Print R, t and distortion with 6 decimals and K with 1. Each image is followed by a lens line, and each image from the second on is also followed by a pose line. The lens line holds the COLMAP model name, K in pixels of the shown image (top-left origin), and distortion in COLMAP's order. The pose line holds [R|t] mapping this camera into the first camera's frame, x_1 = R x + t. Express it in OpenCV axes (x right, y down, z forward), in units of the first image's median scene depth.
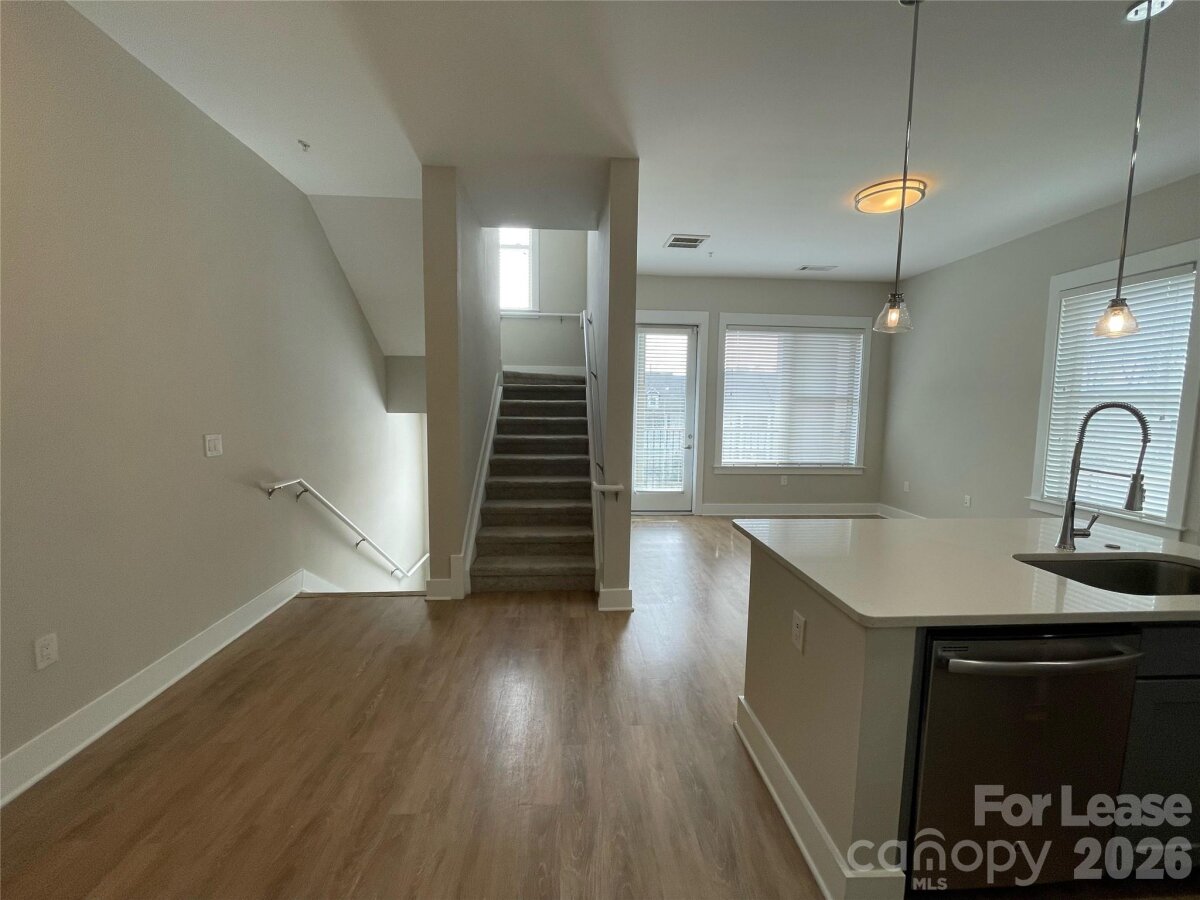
lens RADIAL K [[478.4, 0, 600.0], [0, 478.4, 450.0], [0, 0, 1]] dist [-0.001537, -0.000171]
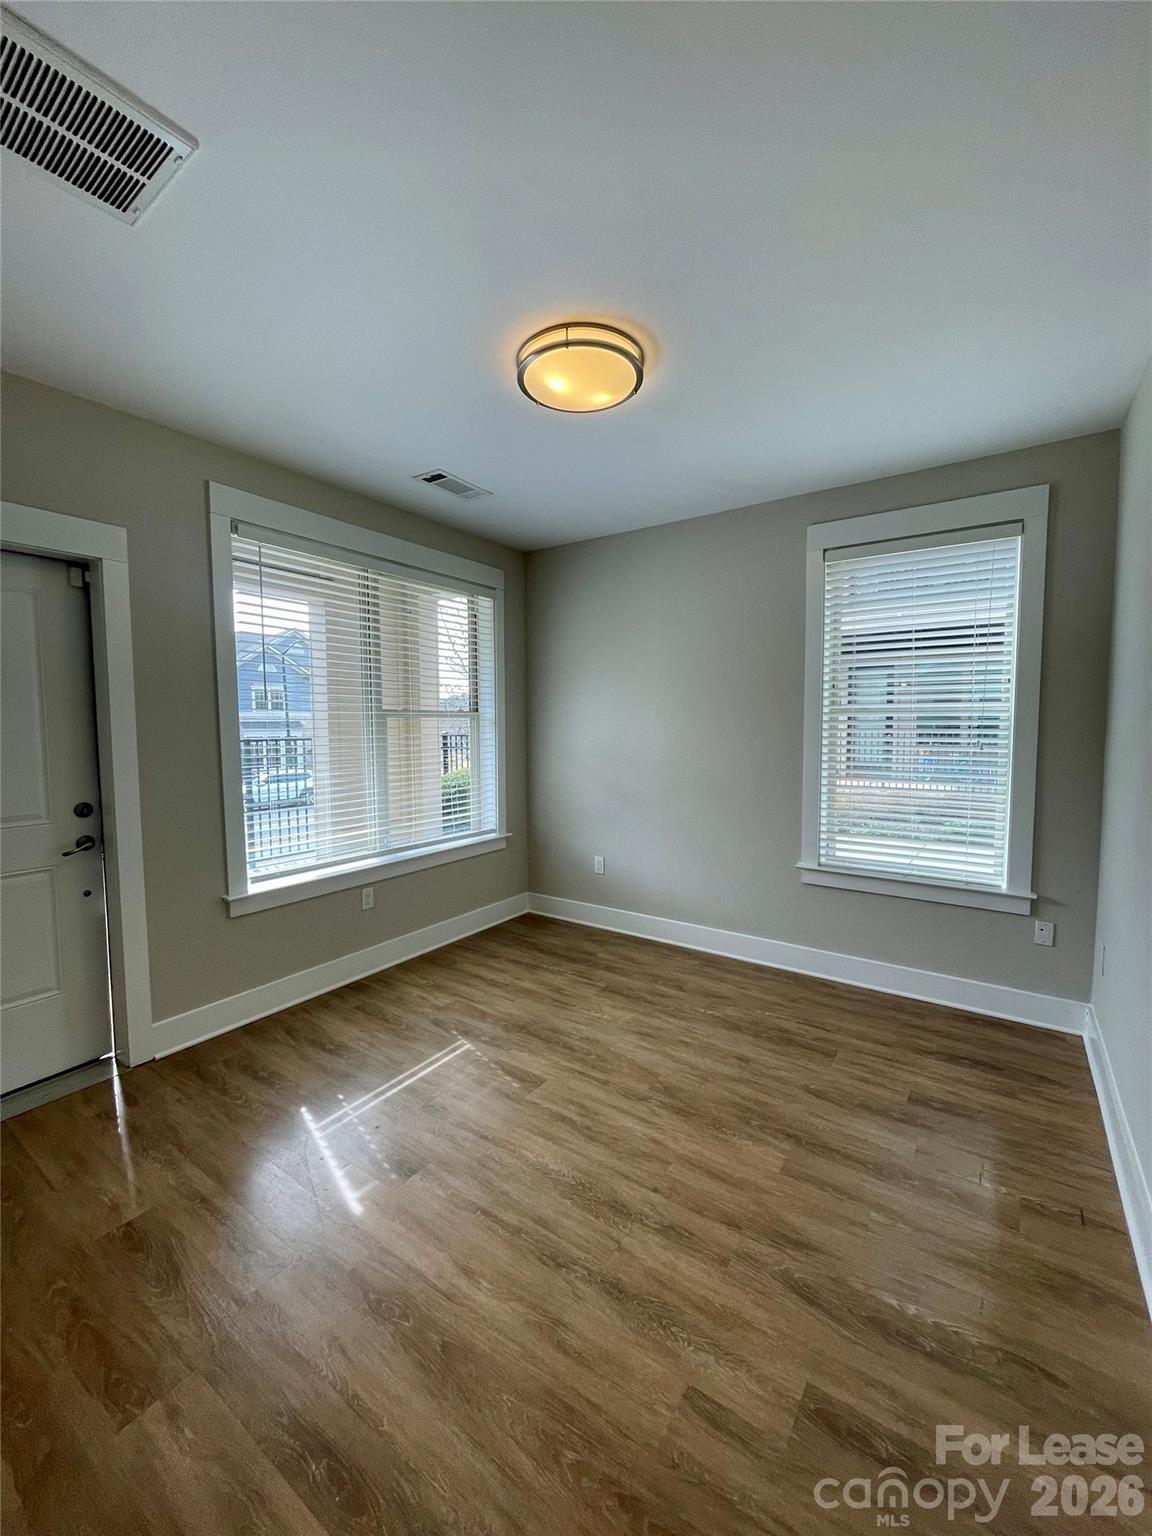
lens RADIAL K [[612.3, 0, 574.2], [0, 612.3, 766.2], [0, 0, 1]] dist [-0.001537, -0.000171]
pose [[0.634842, -0.062250, 0.770130, 0.064391], [0.081266, 0.996600, 0.013565, -0.060145], [-0.768356, 0.053974, 0.637743, 0.595327]]
